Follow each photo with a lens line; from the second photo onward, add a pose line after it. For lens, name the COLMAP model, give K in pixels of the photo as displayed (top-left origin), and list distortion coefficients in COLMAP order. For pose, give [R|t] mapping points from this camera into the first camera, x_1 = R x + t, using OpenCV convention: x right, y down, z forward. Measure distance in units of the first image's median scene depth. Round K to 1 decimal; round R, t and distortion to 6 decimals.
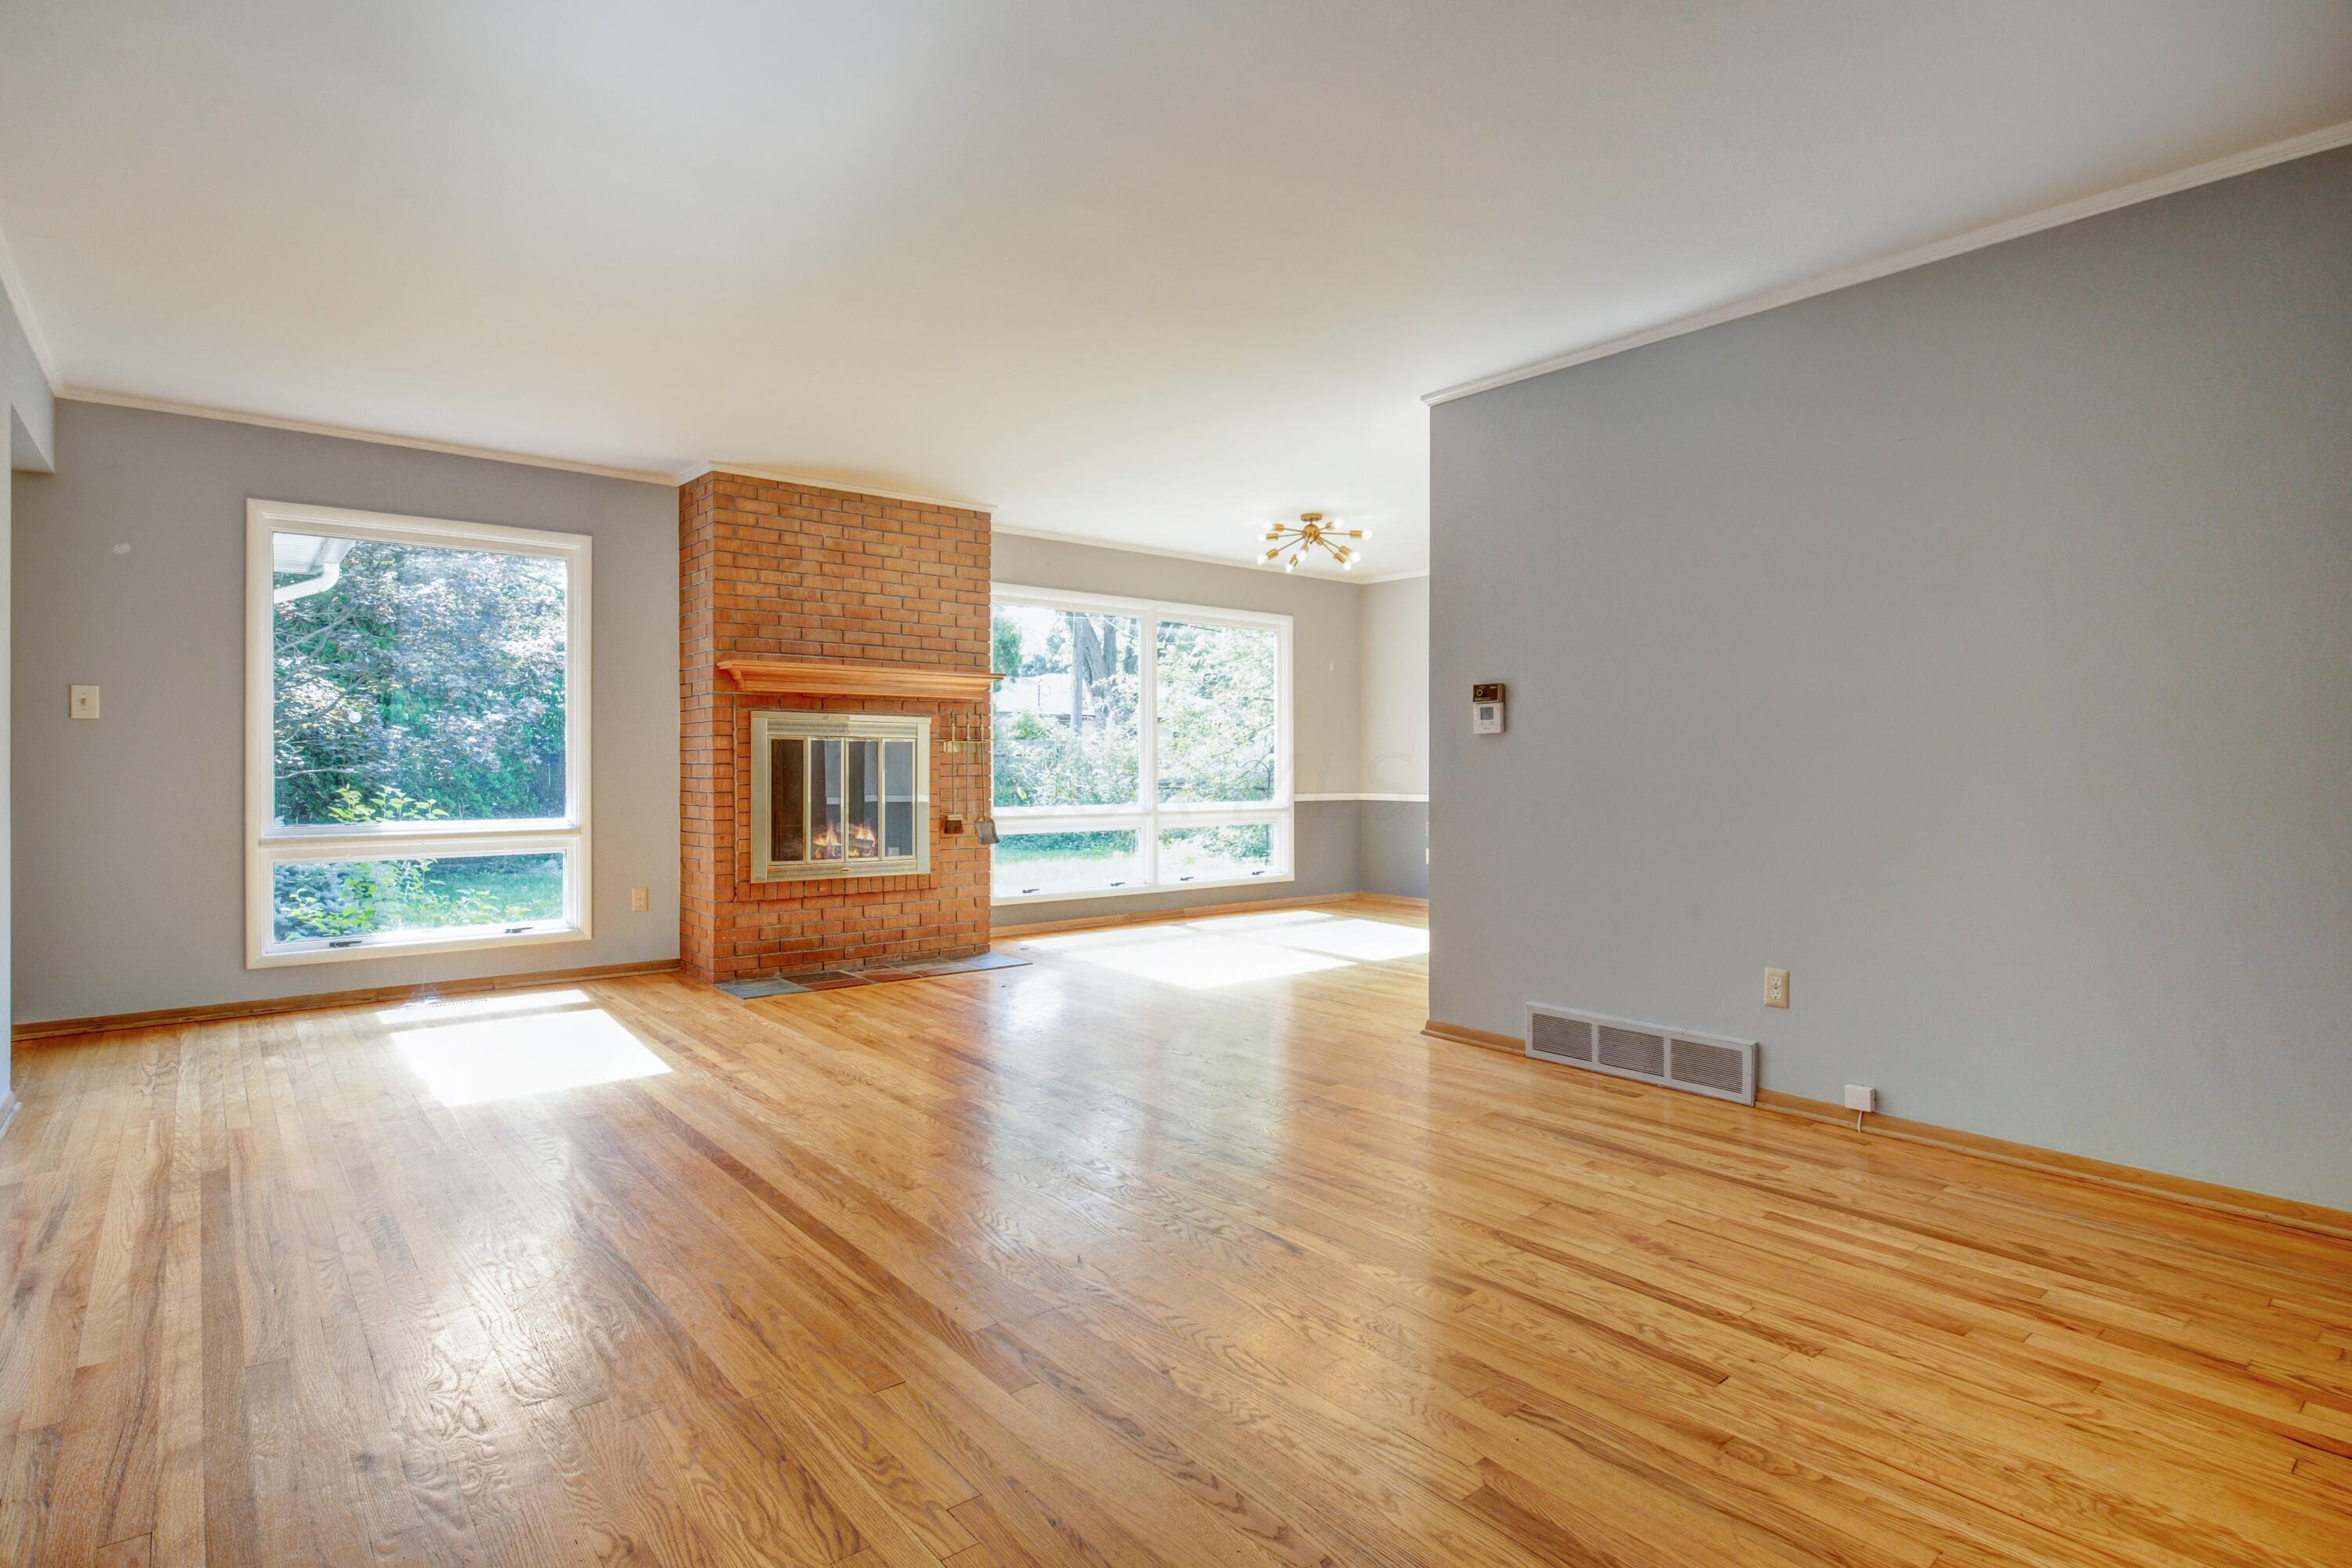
lens RADIAL K [[1196.7, 0, 1173.8], [0, 1196.7, 772.8], [0, 0, 1]] dist [0.006223, 0.001584]
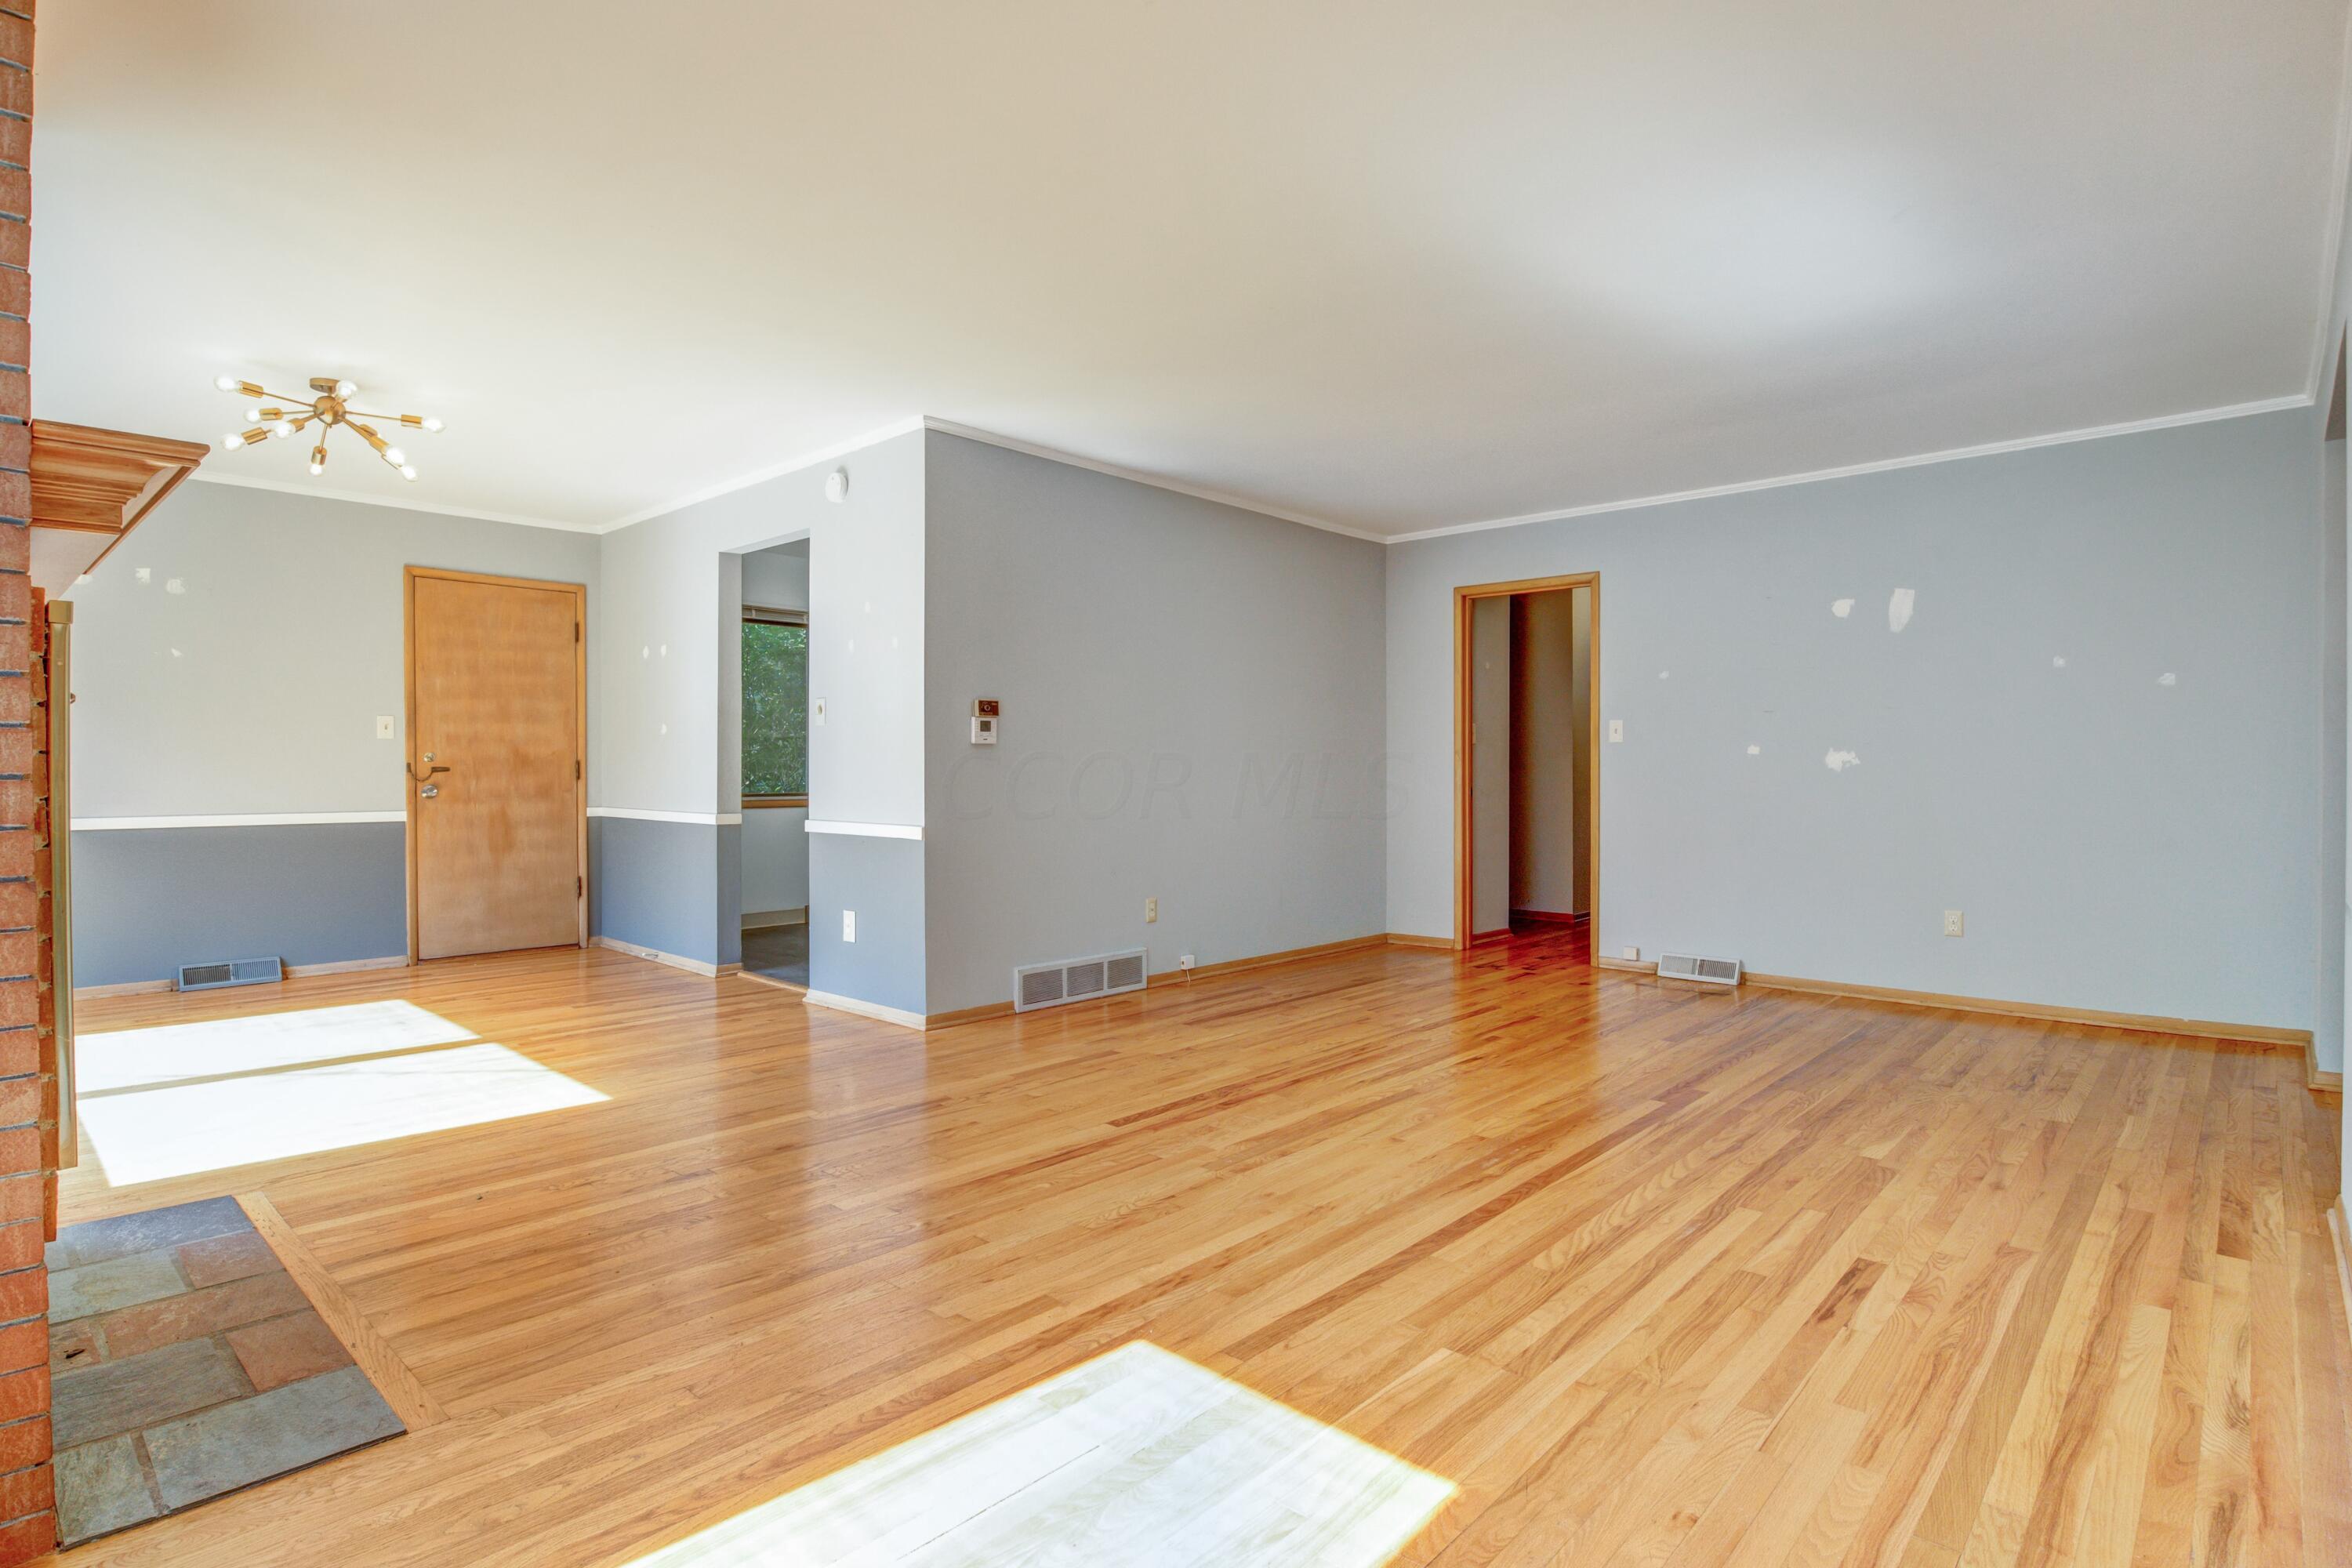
lens RADIAL K [[1196.7, 0, 1173.2], [0, 1196.7, 785.6], [0, 0, 1]] dist [0.006223, 0.001584]
pose [[-0.161641, -0.008448, 0.986814, -0.970923], [0.005271, 0.999942, 0.009424, -0.002975], [-0.986836, 0.006725, -0.161587, 1.098254]]
